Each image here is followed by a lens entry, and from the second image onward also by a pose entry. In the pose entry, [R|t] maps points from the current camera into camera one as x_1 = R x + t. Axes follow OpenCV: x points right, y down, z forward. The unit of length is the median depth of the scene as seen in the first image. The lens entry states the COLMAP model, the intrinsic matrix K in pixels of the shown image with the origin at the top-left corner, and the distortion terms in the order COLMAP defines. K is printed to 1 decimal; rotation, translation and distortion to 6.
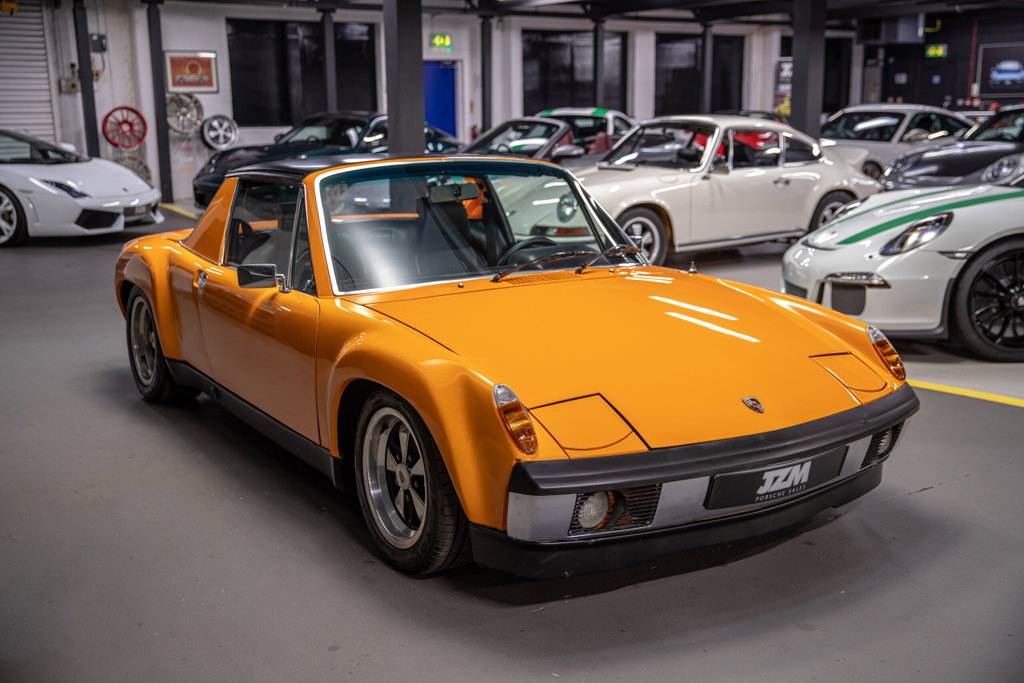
lens RADIAL K [[1121.3, 0, 511.2], [0, 1121.3, 343.4], [0, 0, 1]] dist [0.063205, 0.000000]
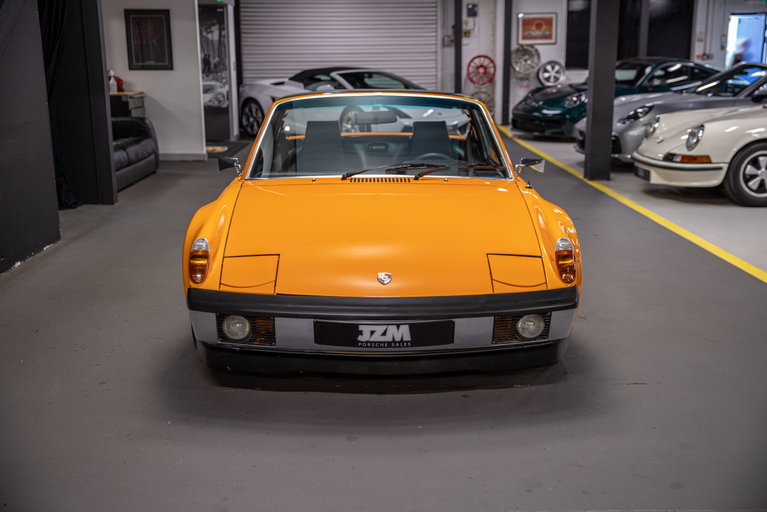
lens RADIAL K [[870.7, 0, 383.3], [0, 870.7, 254.6], [0, 0, 1]] dist [0.062334, 0.000000]
pose [[0.842149, 0.121884, -0.525290, 0.211826], [-0.112051, 0.992412, 0.050630, -0.007494], [0.527475, 0.016221, 0.849416, 0.029066]]
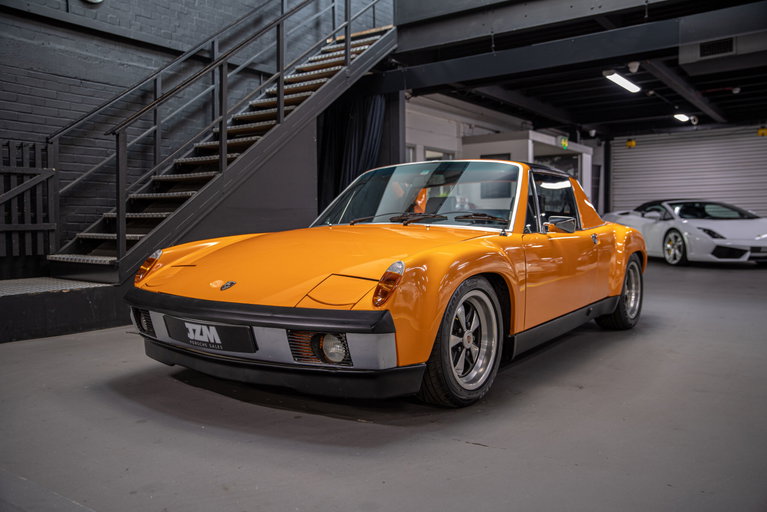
lens RADIAL K [[640.1, 0, 383.4], [0, 640.1, 257.4], [0, 0, 1]] dist [-0.037865, 0.041443]
pose [[0.358219, 0.056030, -0.931955, 0.292738], [-0.186743, 0.982327, -0.012720, -0.002341], [0.914771, 0.178592, 0.362352, 0.243644]]
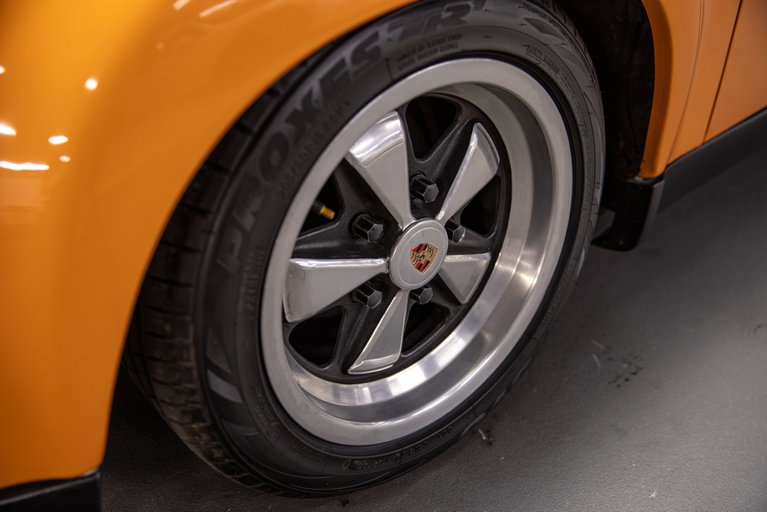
lens RADIAL K [[752.3, 0, 385.8], [0, 752.3, 255.8], [0, 0, 1]] dist [-0.017818, 0.000000]
pose [[0.133163, 0.542951, -0.829139, 0.141775], [-0.175456, 0.836290, 0.519455, -0.016204], [0.975440, 0.076305, 0.206627, 0.346040]]
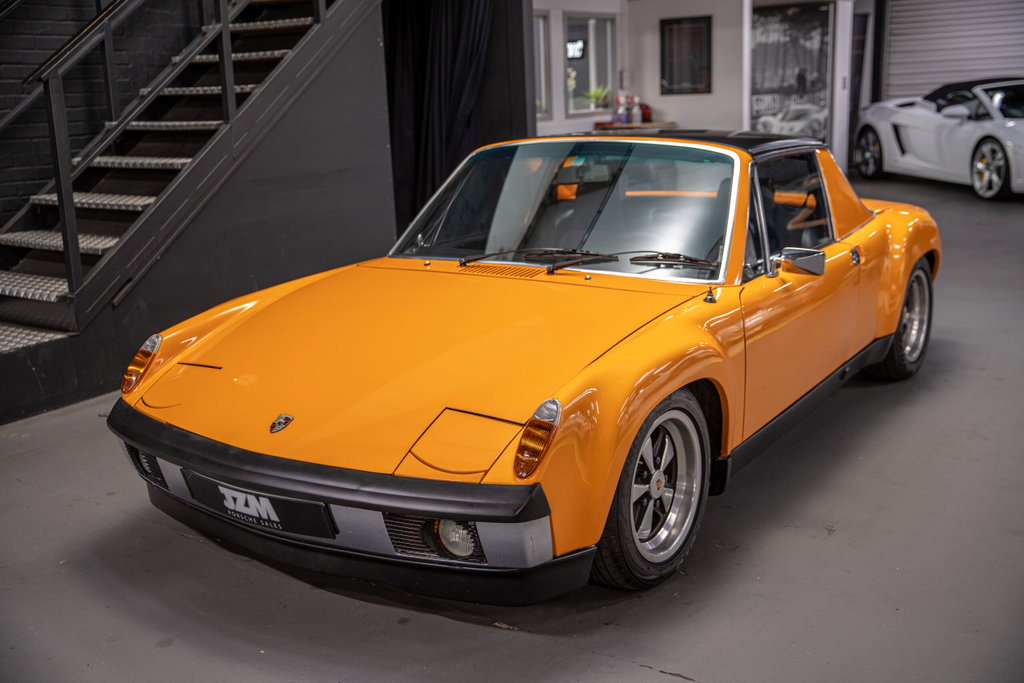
lens RADIAL K [[1069.5, 0, 510.0], [0, 1069.5, 341.7], [0, 0, 1]] dist [0.045595, 0.000000]
pose [[0.376204, 0.208389, -0.902798, 0.296640], [-0.154690, 0.974830, 0.160555, -0.050418], [0.913532, 0.079253, 0.398971, 0.226000]]
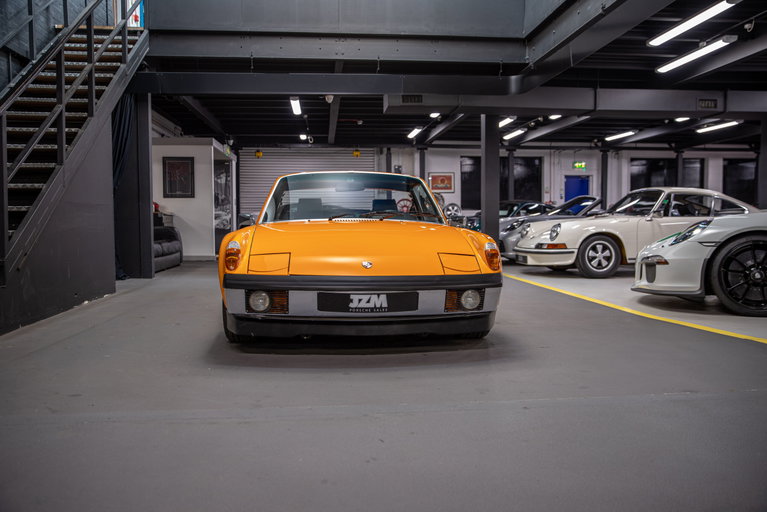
lens RADIAL K [[613.7, 0, 382.2], [0, 613.7, 257.1], [0, 0, 1]] dist [-0.054311, 0.069318]
pose [[0.883642, 0.034846, -0.466864, 0.200030], [-0.101839, 0.987653, -0.119037, 0.045031], [0.456952, 0.152731, 0.876281, 0.028101]]
